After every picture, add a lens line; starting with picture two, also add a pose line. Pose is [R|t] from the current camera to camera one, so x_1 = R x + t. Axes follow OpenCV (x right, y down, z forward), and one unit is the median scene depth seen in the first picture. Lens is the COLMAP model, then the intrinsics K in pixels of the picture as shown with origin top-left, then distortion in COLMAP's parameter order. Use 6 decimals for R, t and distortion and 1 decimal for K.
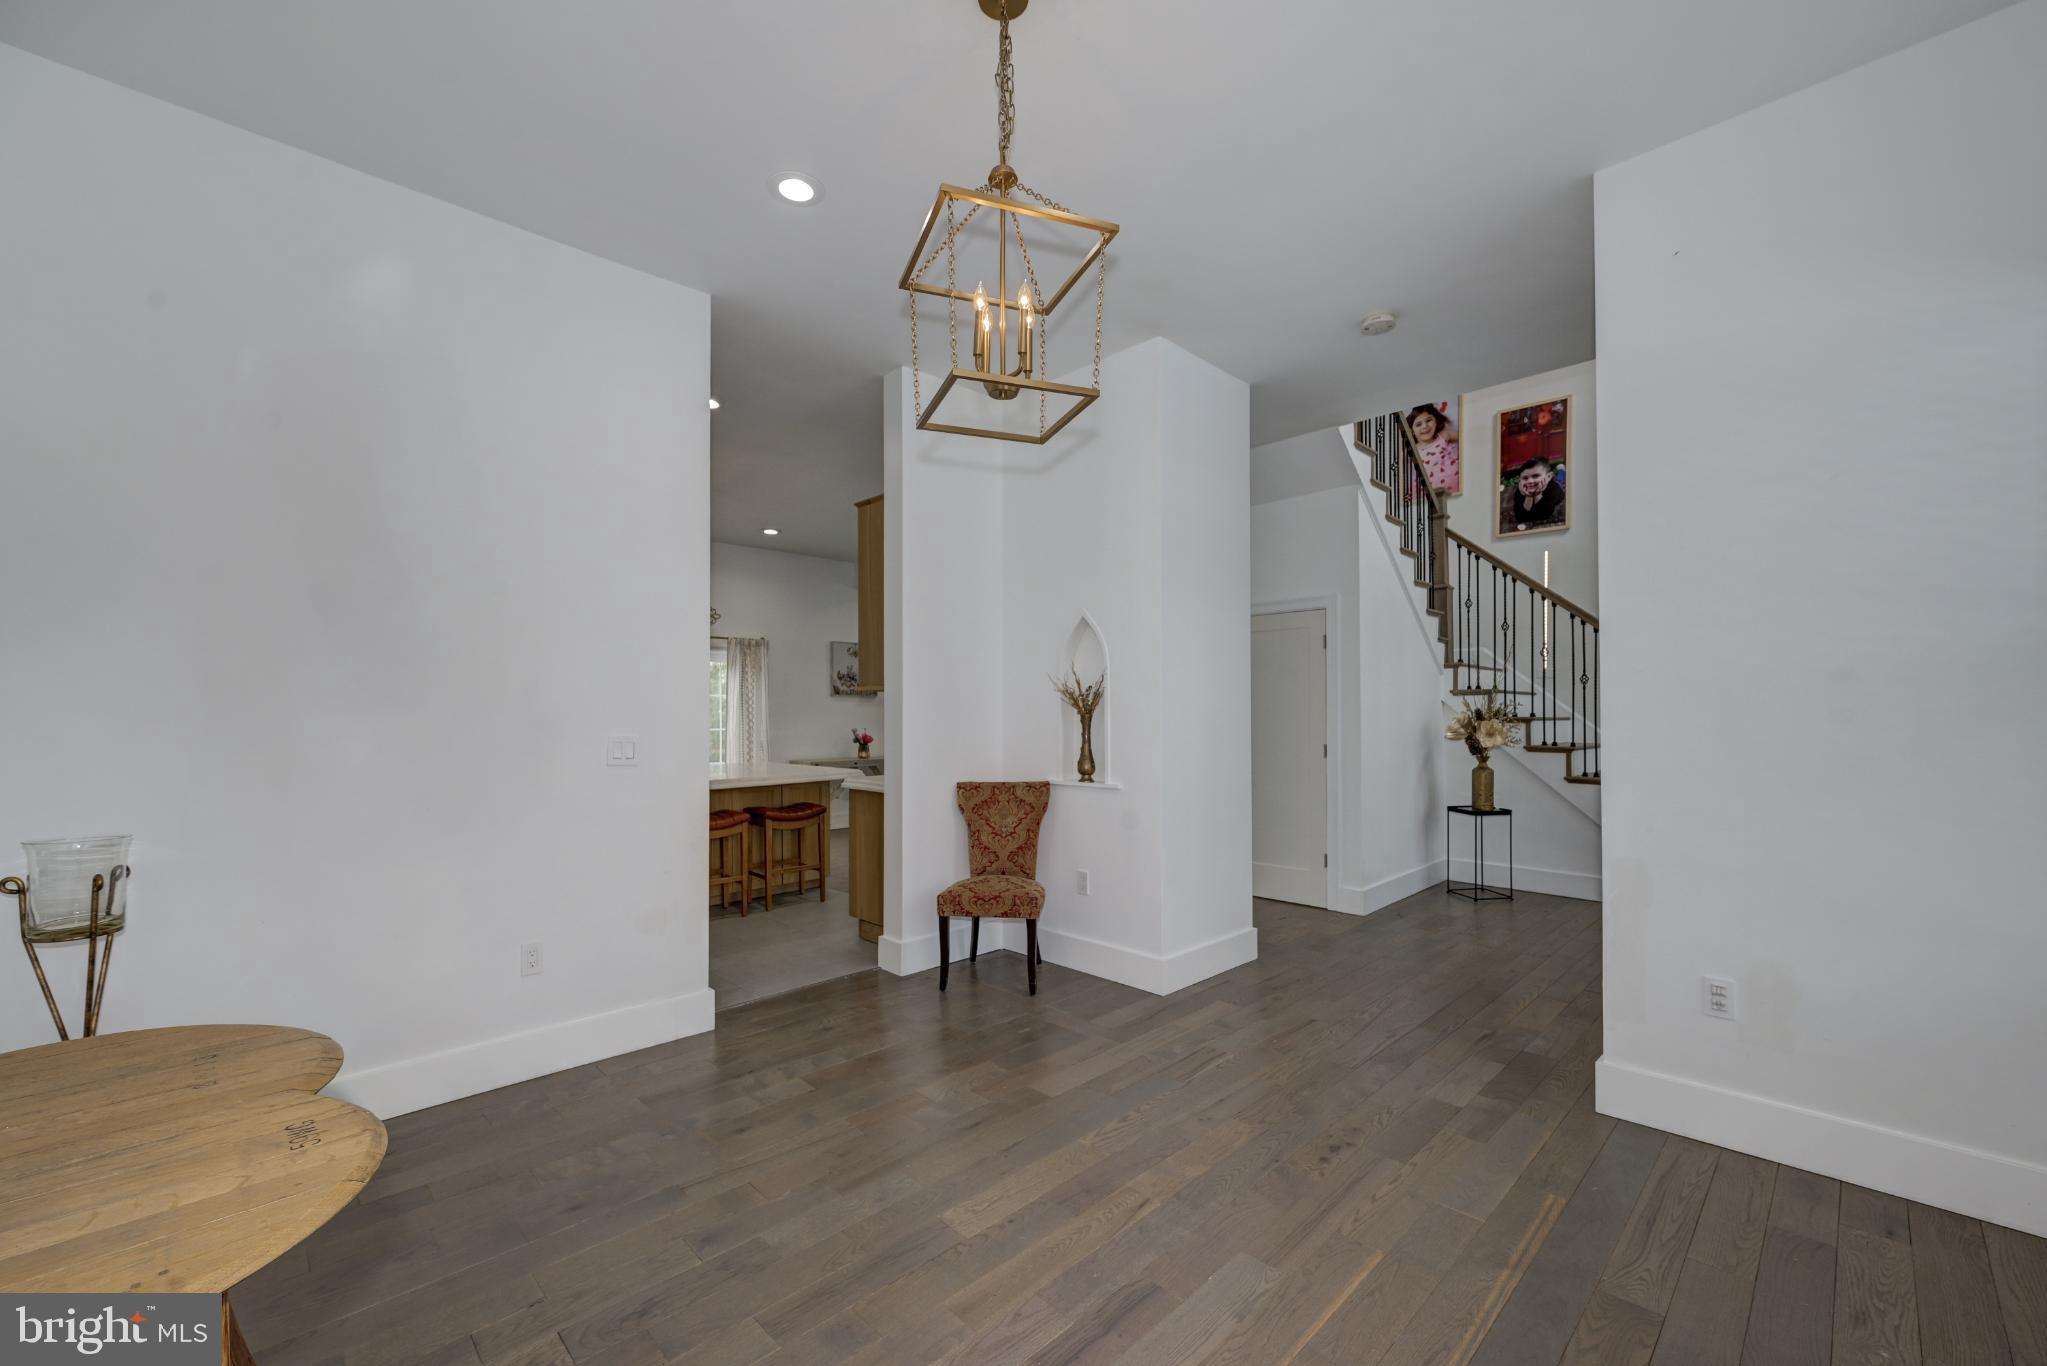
lens RADIAL K [[811.0, 0, 1022.7], [0, 811.0, 710.7], [0, 0, 1]] dist [-0.002683, -0.000145]
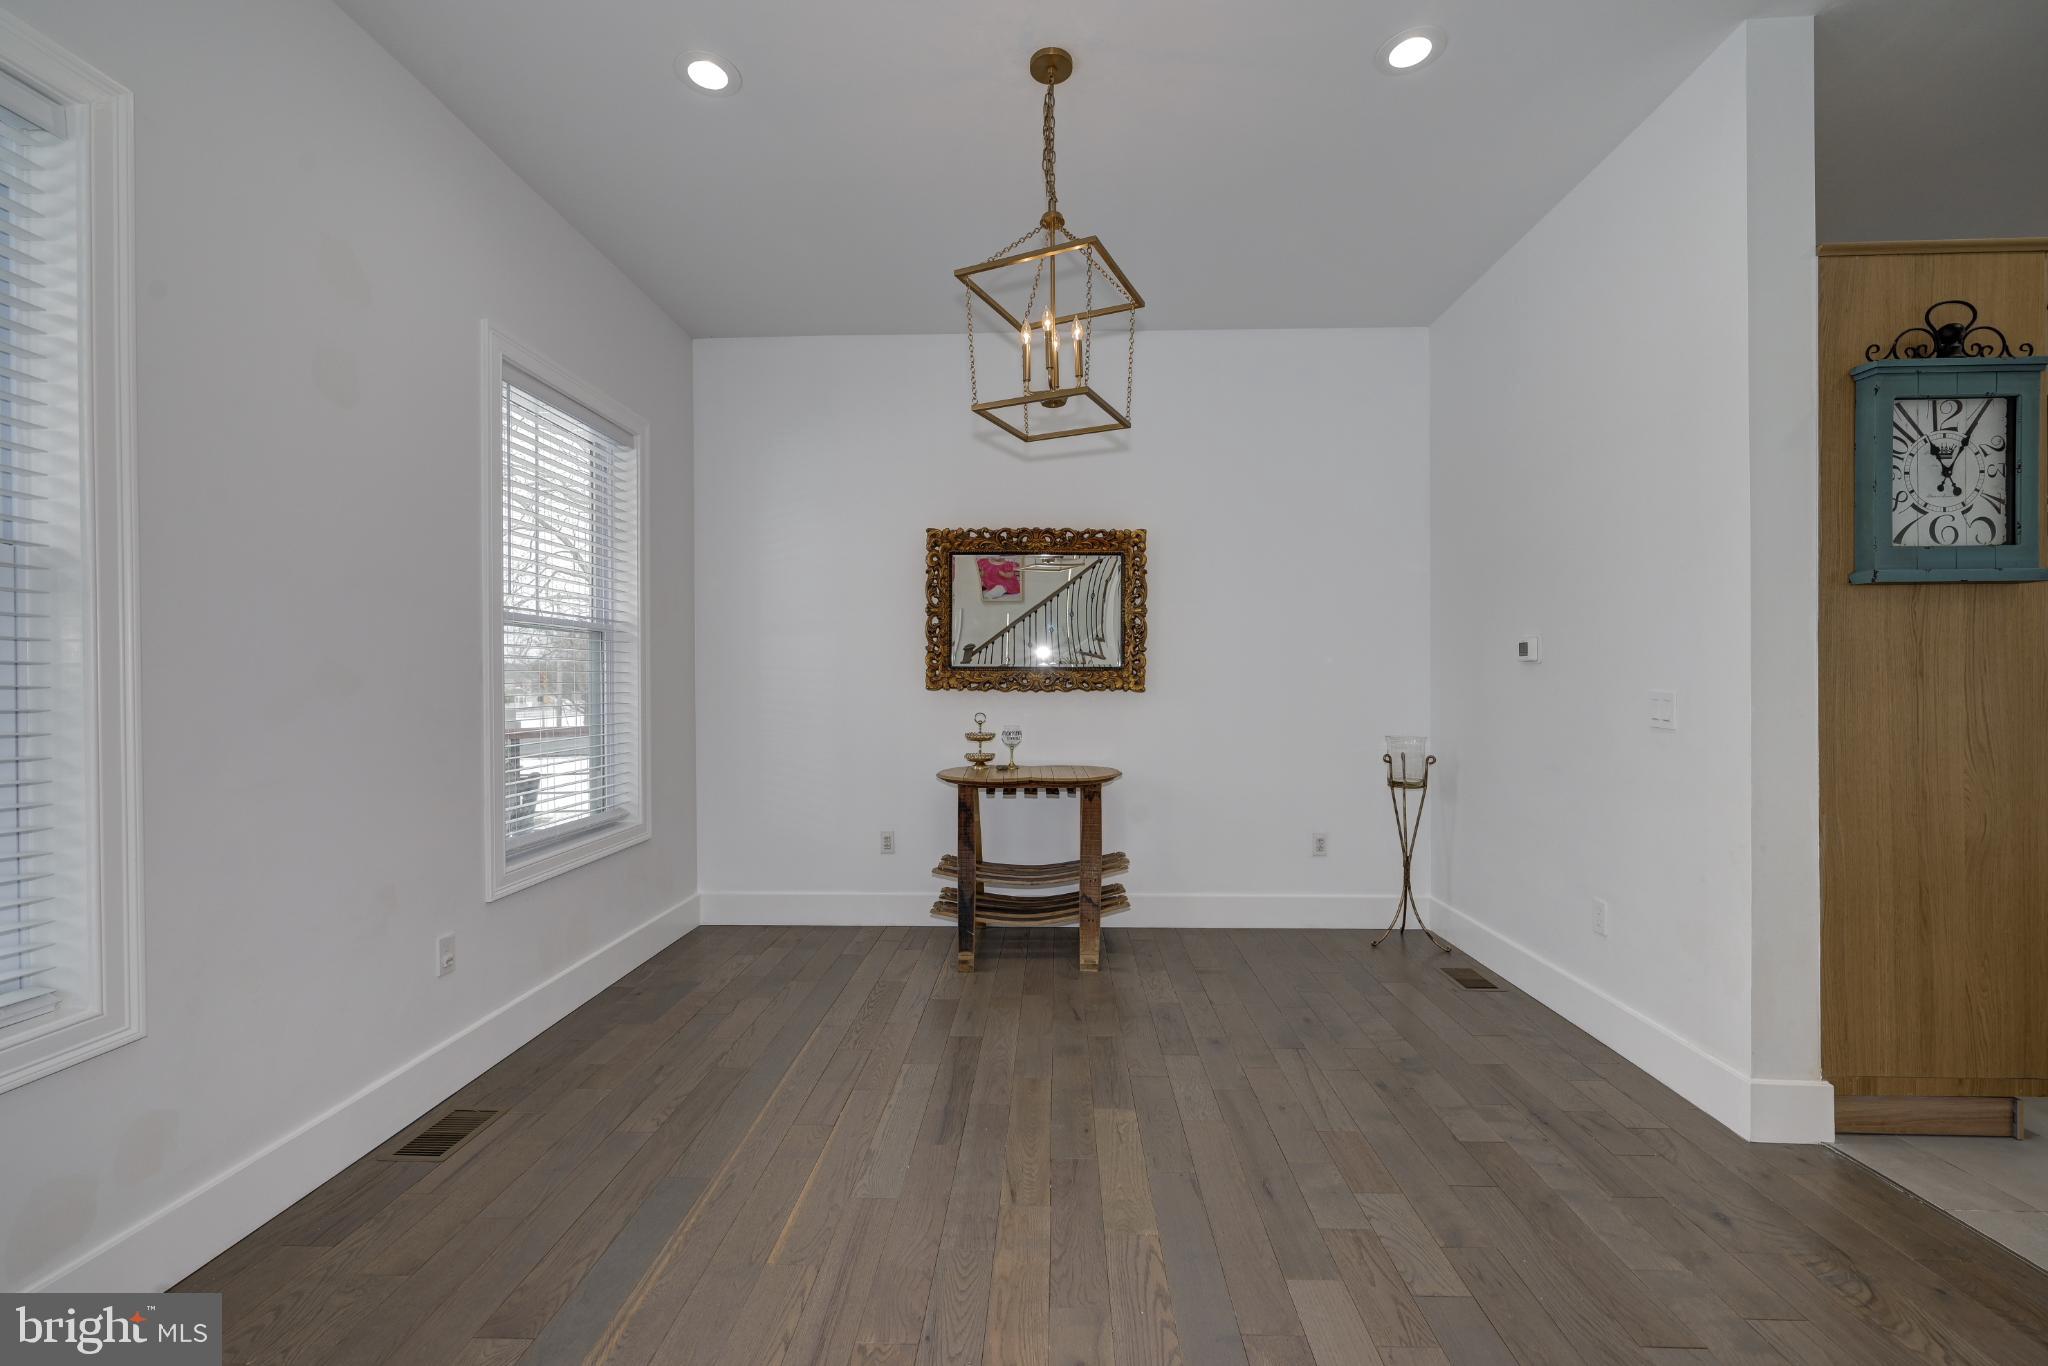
lens RADIAL K [[832.5, 0, 1024.0], [0, 832.5, 683.0], [0, 0, 1]] dist [-0.001231, 0.000001]
pose [[-0.724900, 0.010354, -0.688776, 0.585058], [0.016110, 0.999868, -0.001924, 0.015613], [0.688665, -0.012491, -0.724972, 1.261981]]
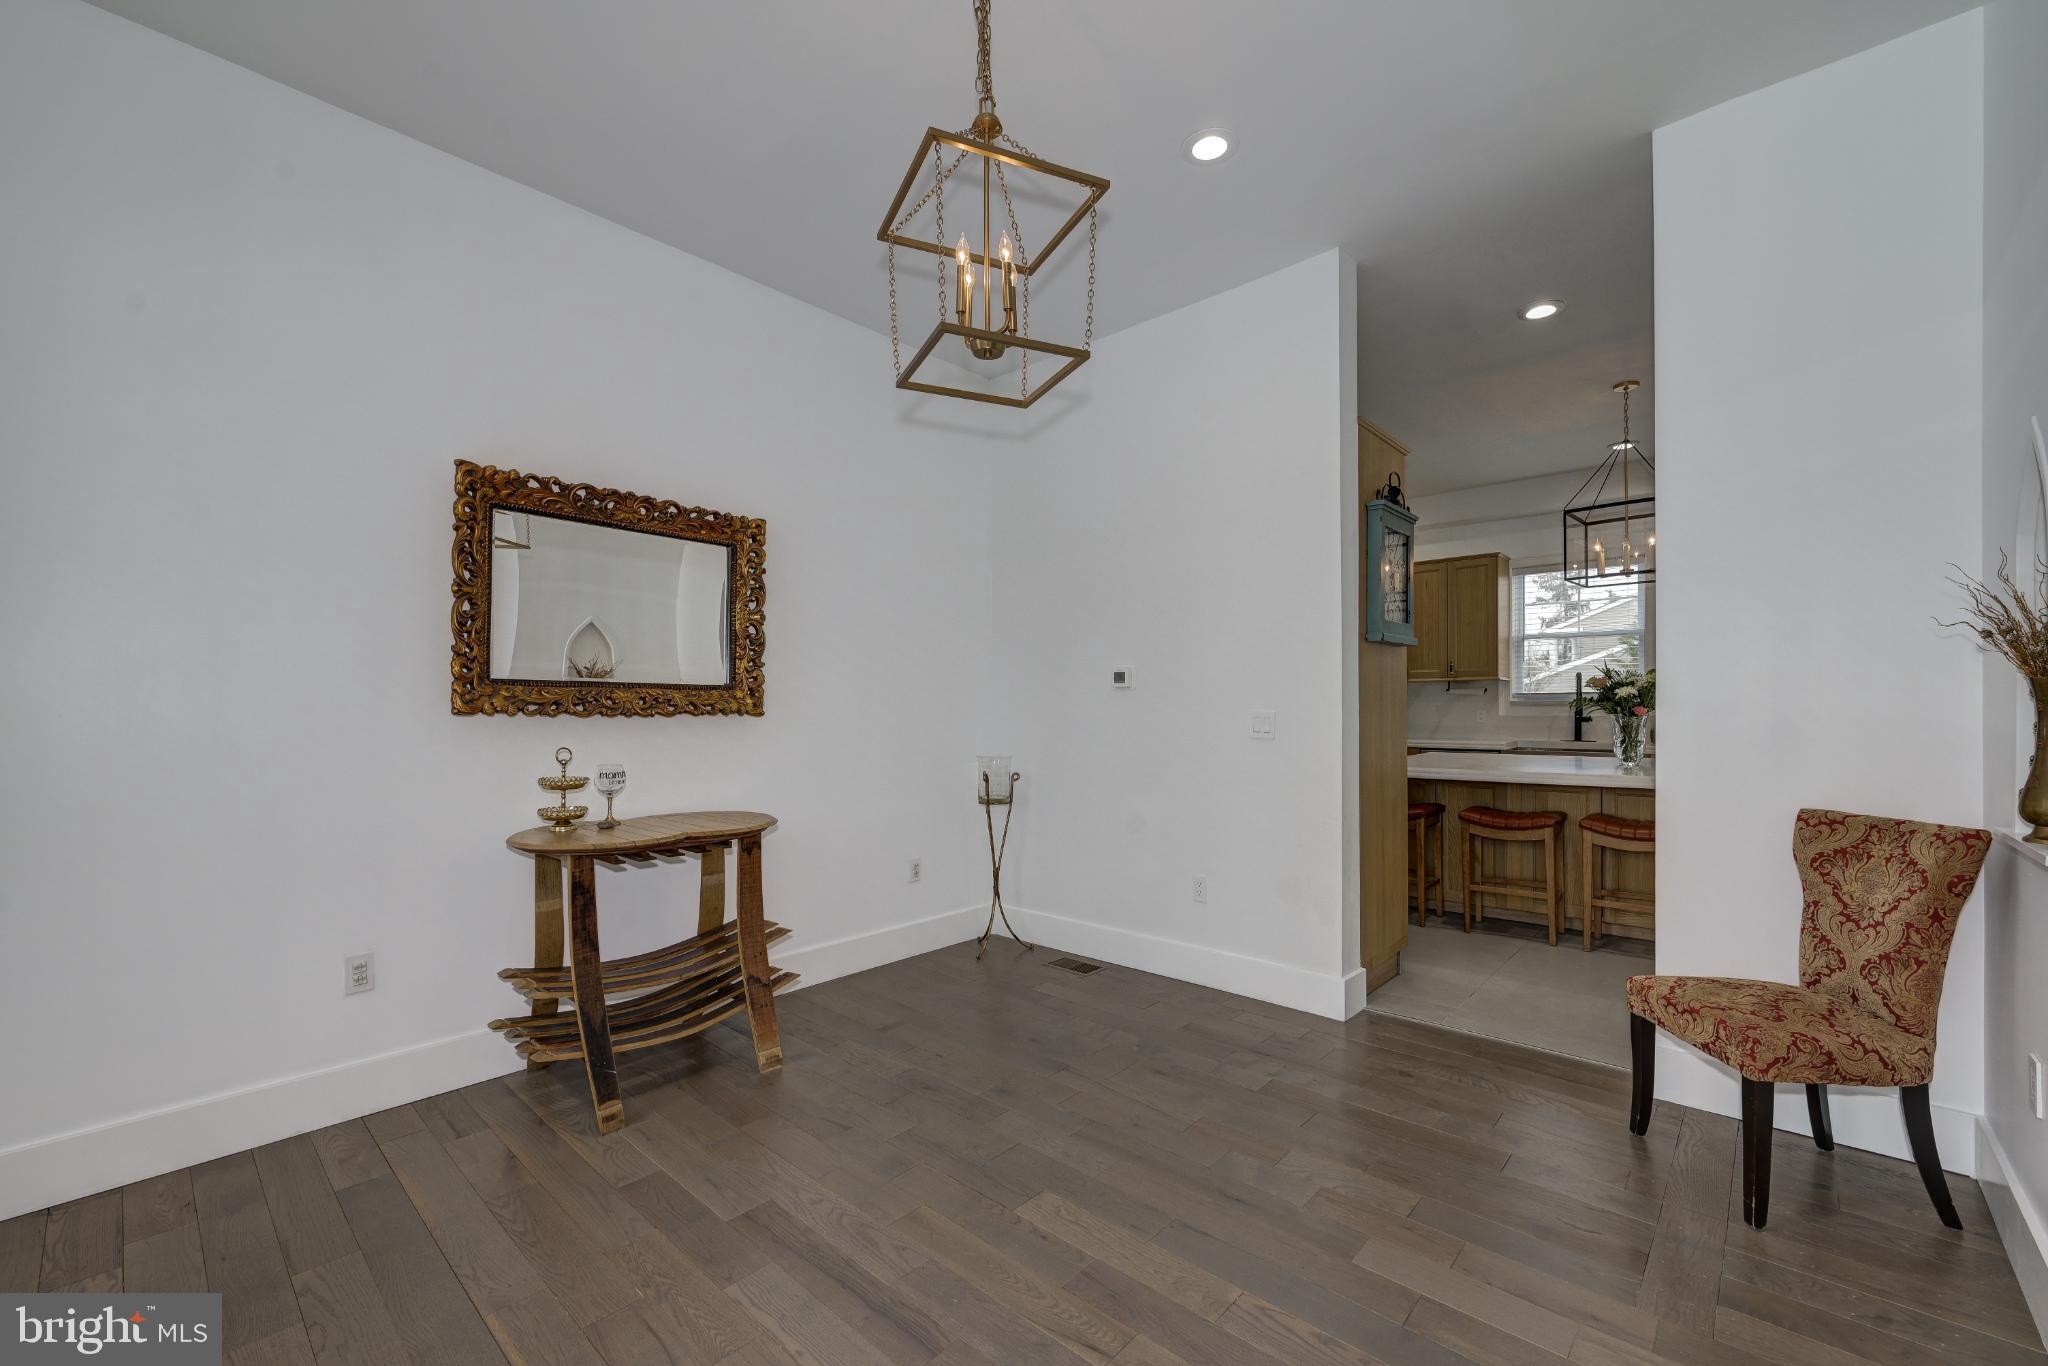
lens RADIAL K [[841.5, 0, 1031.6], [0, 841.5, 700.6], [0, 0, 1]] dist [-0.003975, -0.000107]
pose [[0.066520, -0.000007, -0.997785, 0.669295], [0.012007, 0.999928, 0.000794, 0.013153], [0.997713, -0.012033, 0.066515, 0.663128]]
